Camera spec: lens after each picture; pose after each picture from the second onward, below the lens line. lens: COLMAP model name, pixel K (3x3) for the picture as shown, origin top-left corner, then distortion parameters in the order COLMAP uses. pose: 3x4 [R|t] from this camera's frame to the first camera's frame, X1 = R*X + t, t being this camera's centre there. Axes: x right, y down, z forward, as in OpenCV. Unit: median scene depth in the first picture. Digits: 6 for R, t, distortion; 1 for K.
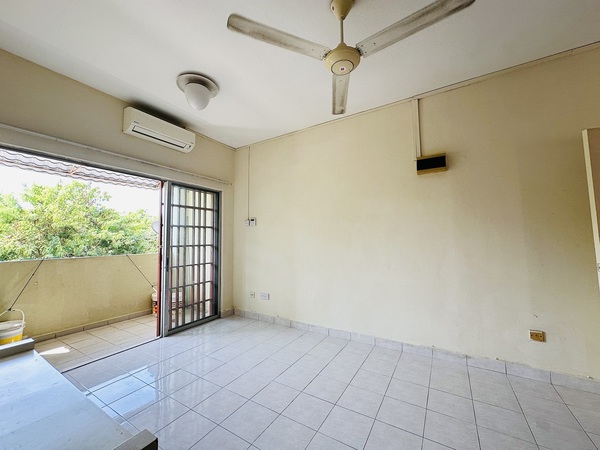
lens RADIAL K [[240.4, 0, 300.0], [0, 240.4, 225.0], [0, 0, 1]] dist [-0.001251, -0.000054]
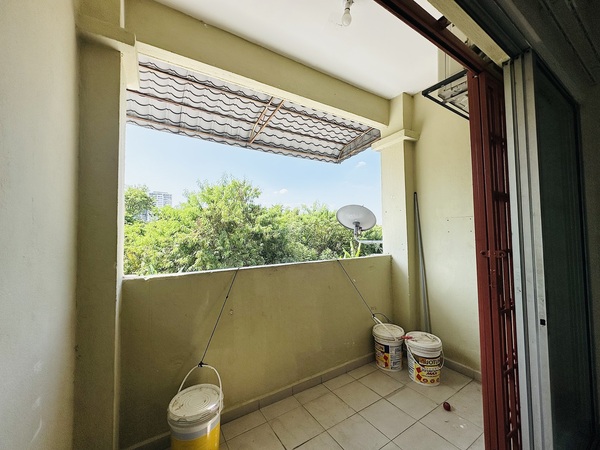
lens RADIAL K [[240.4, 0, 300.0], [0, 240.4, 225.0], [0, 0, 1]] dist [-0.001251, -0.000054]
pose [[0.891953, -0.019833, -0.451693, -0.177691], [0.033149, 0.999217, 0.021585, 0.008239], [0.450911, -0.034225, 0.891912, 0.147226]]
